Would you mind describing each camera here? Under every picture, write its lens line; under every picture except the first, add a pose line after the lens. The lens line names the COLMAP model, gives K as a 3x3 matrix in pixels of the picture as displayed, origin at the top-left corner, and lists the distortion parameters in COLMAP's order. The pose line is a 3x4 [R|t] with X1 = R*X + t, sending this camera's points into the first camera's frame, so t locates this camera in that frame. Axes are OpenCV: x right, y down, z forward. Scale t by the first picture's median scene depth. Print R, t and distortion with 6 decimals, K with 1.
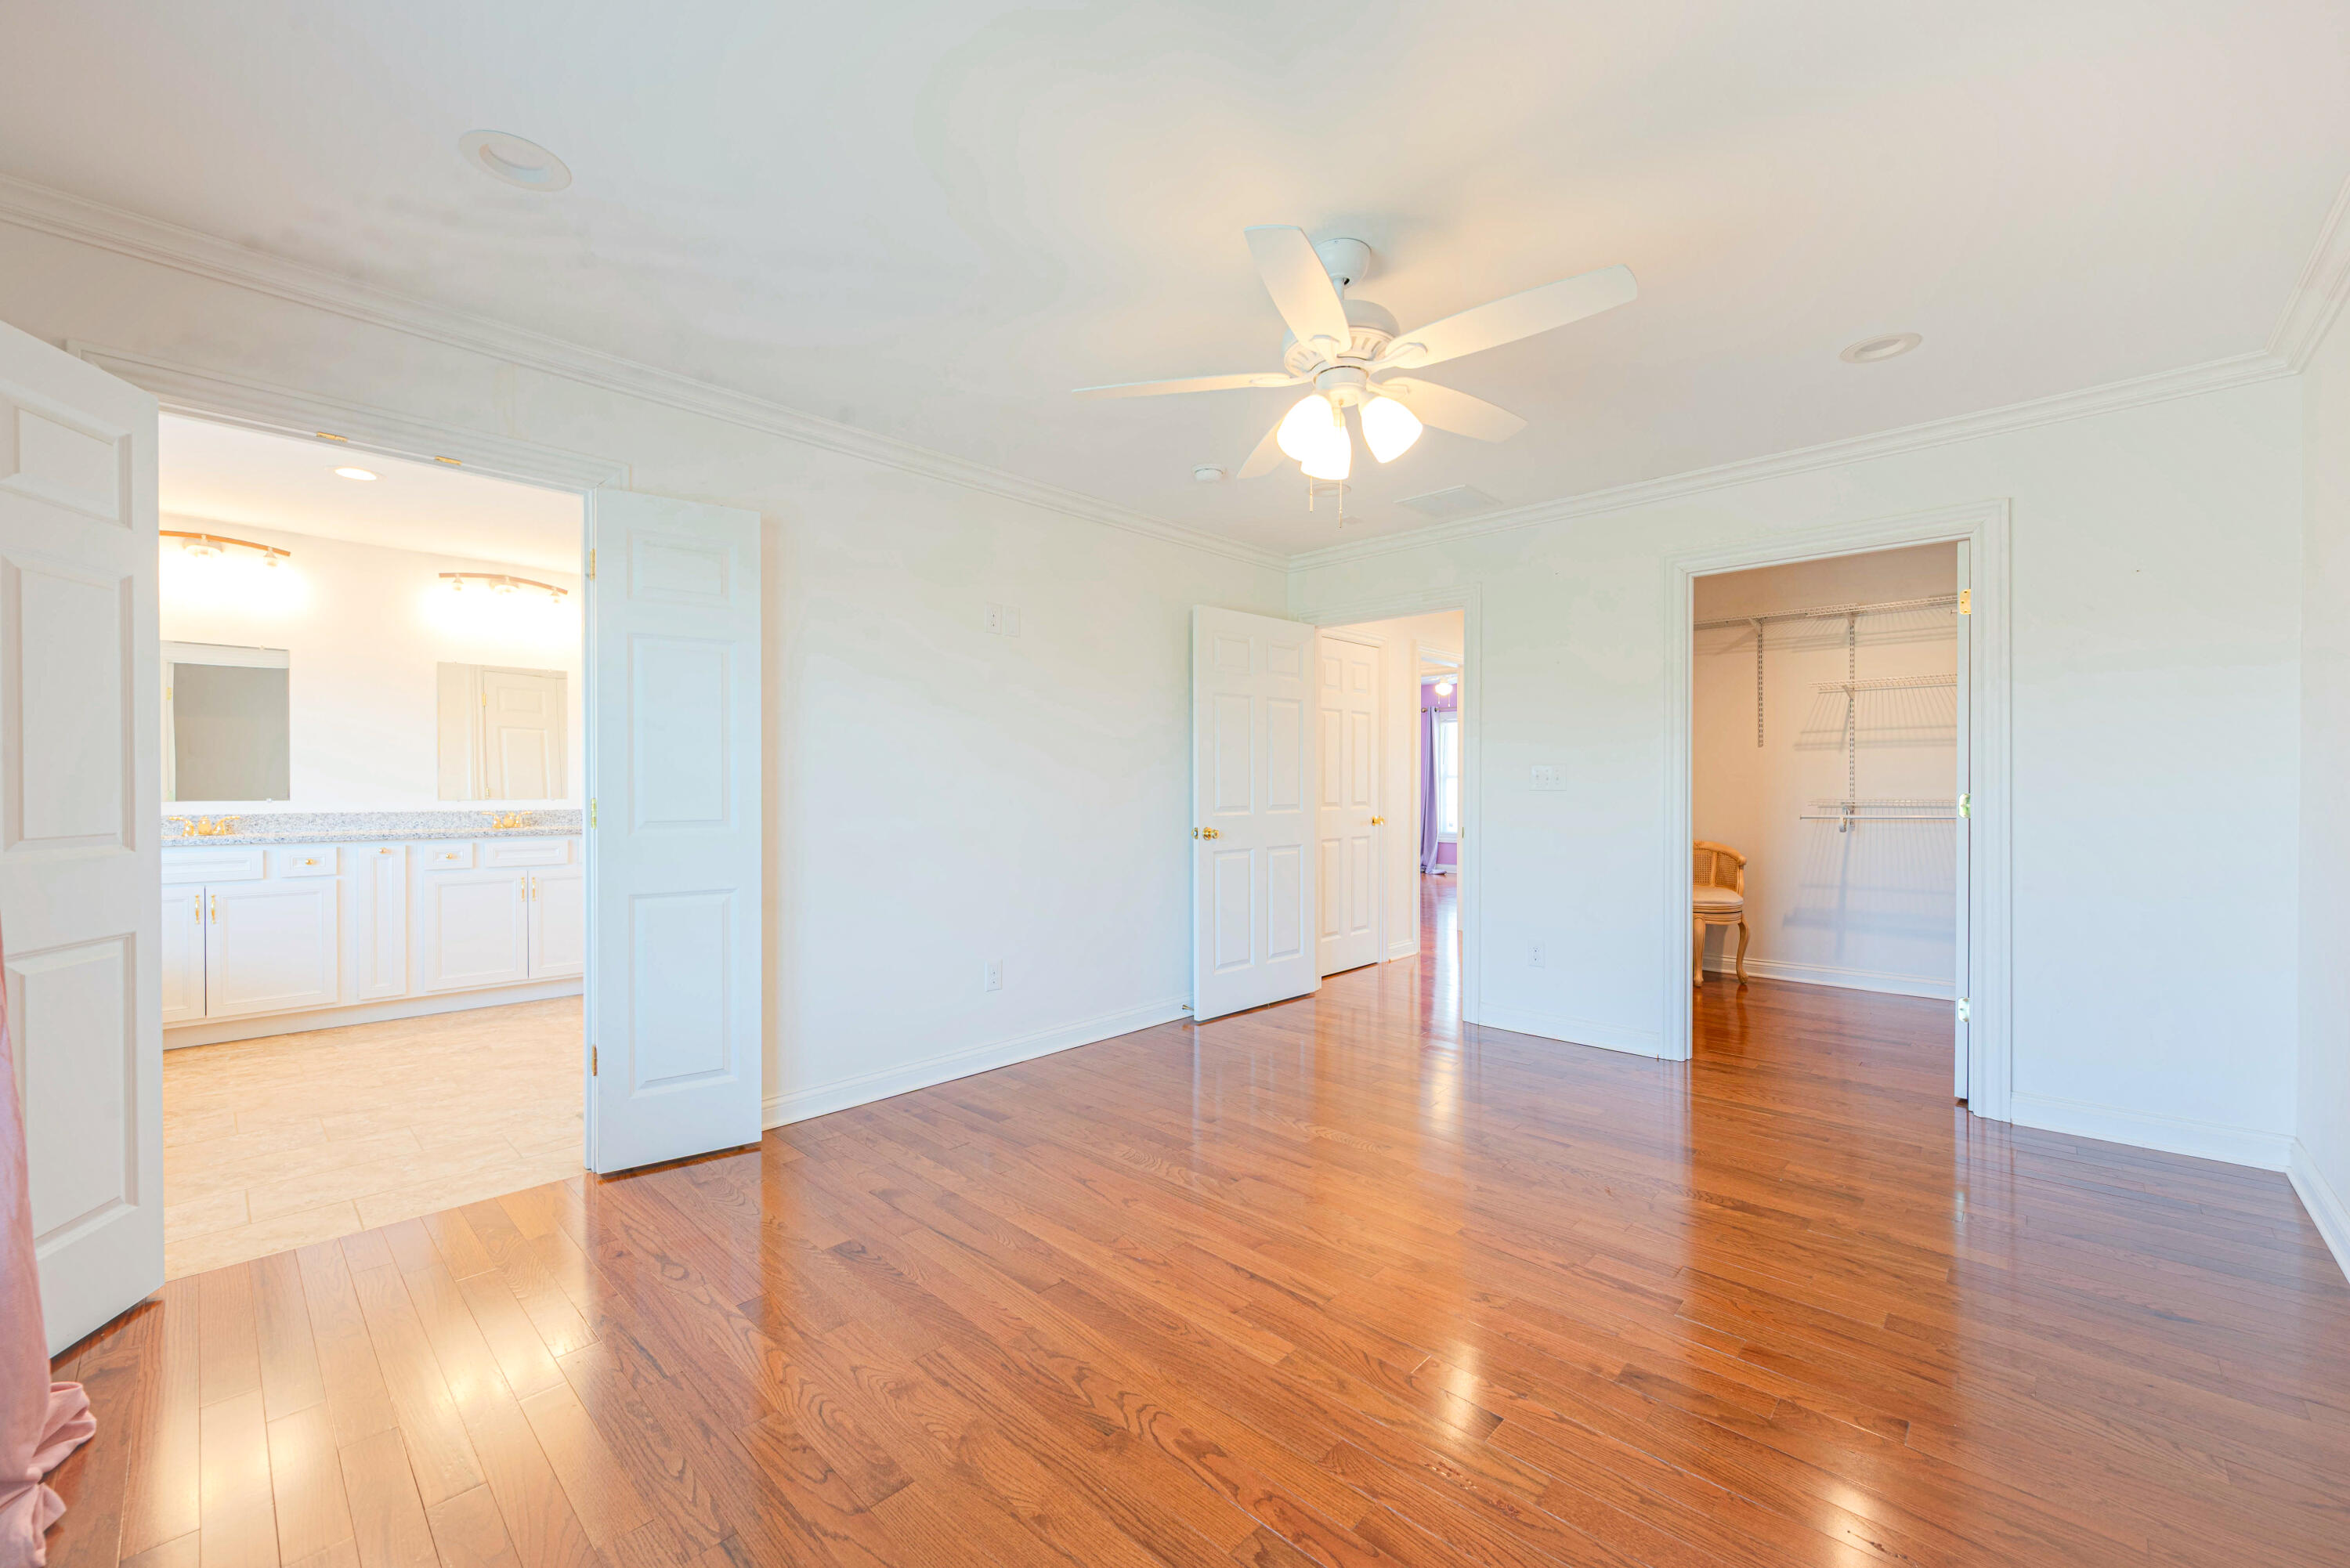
lens RADIAL K [[928.4, 0, 1177.8], [0, 928.4, 786.7], [0, 0, 1]] dist [0.001138, -0.000829]
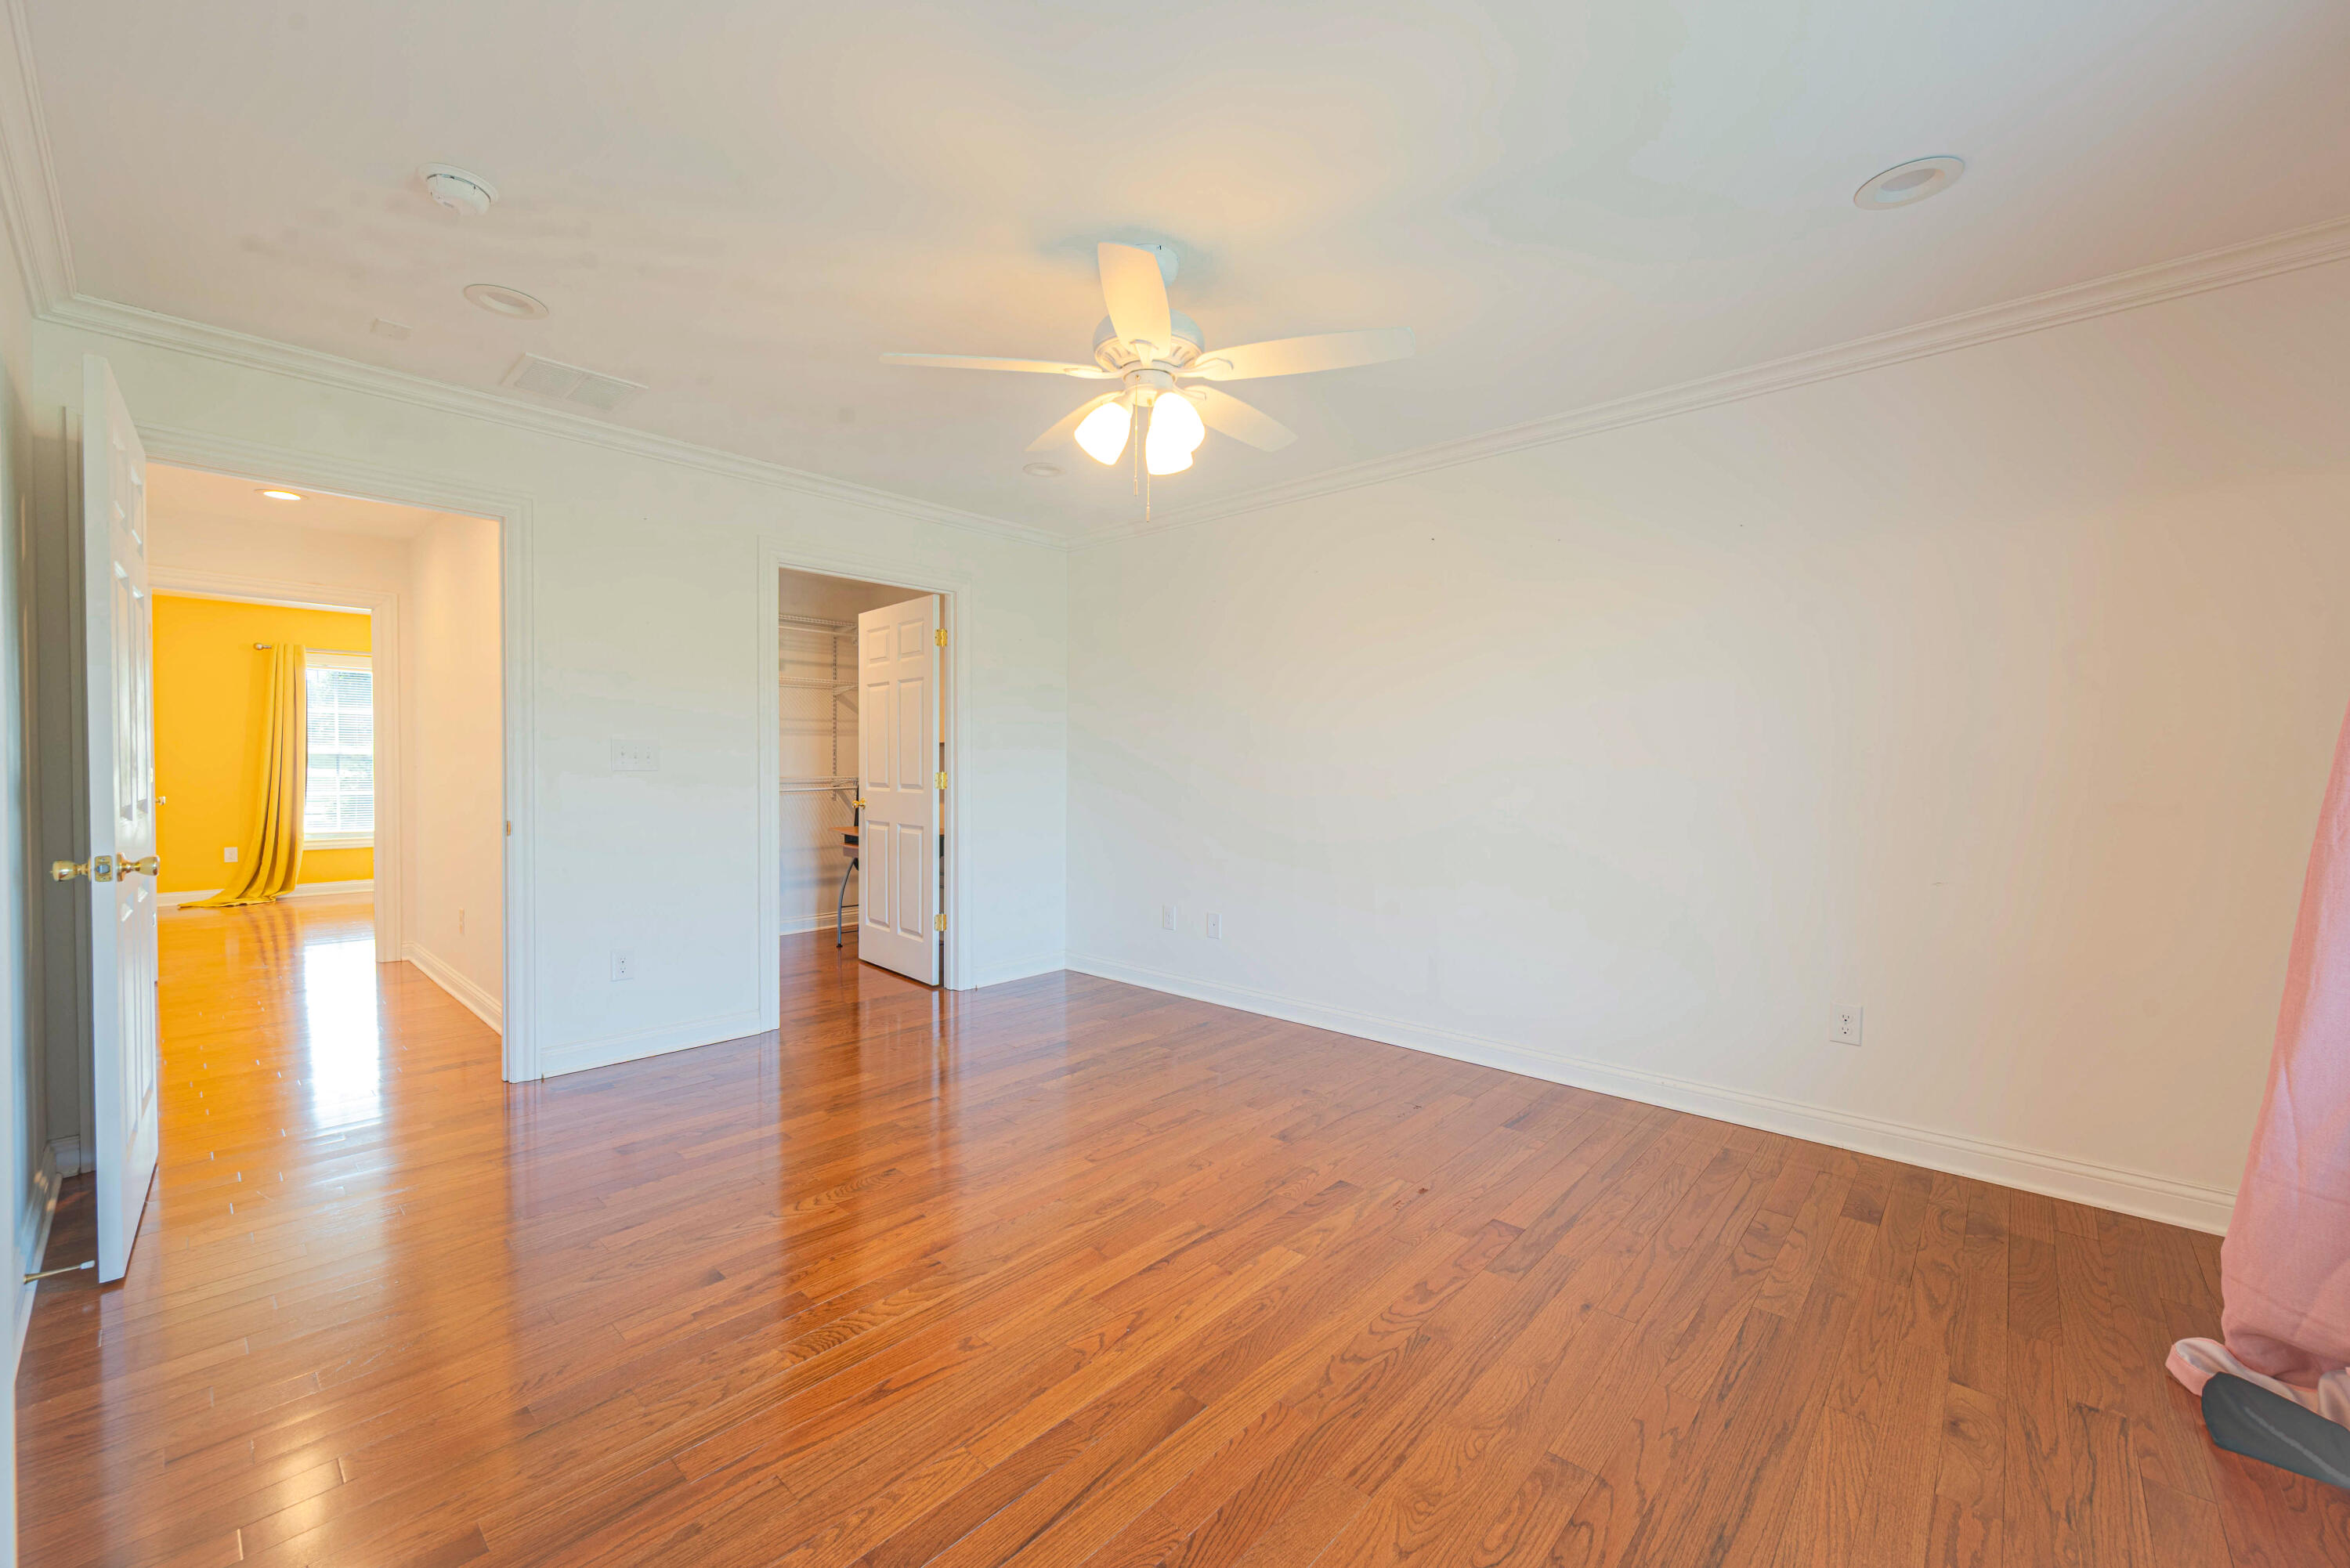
lens RADIAL K [[928.4, 0, 1177.8], [0, 928.4, 786.7], [0, 0, 1]] dist [0.001138, -0.000829]
pose [[-0.017545, -0.020908, 0.999627, -0.954528], [-0.002601, 0.999779, 0.020865, -0.001057], [-0.999843, -0.002234, -0.017596, 1.062673]]
